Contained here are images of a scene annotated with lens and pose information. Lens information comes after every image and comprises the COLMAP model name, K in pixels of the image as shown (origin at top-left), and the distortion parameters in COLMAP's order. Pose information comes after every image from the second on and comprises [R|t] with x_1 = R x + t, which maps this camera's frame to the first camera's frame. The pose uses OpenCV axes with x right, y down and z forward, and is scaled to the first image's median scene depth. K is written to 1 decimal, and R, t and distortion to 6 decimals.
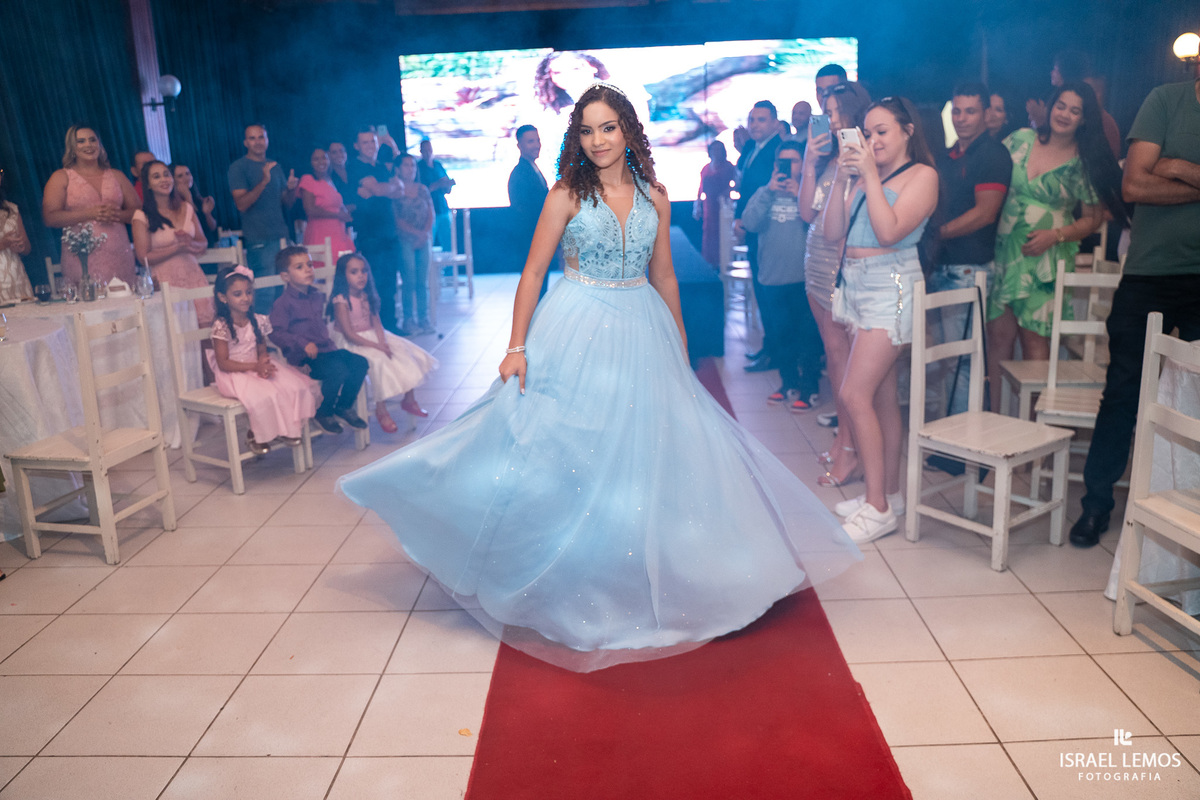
lens RADIAL K [[972.5, 0, 600.0], [0, 972.5, 400.0], [0, 0, 1]] dist [-0.118639, 0.091319]
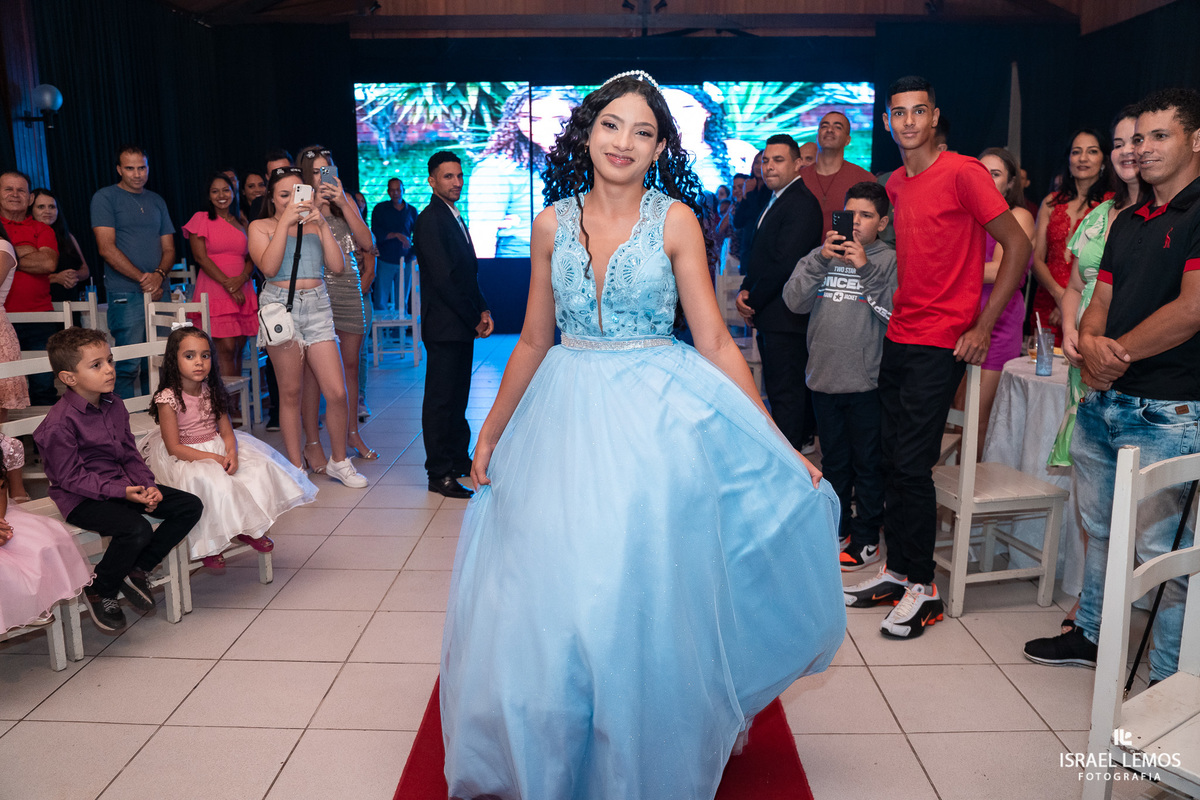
lens RADIAL K [[972.5, 0, 600.0], [0, 972.5, 400.0], [0, 0, 1]] dist [-0.118639, 0.091319]
pose [[0.999439, 0.030560, 0.013716, 0.015141], [-0.029818, 0.998234, -0.051388, -0.053200], [-0.015263, 0.050950, 0.998585, 0.233047]]
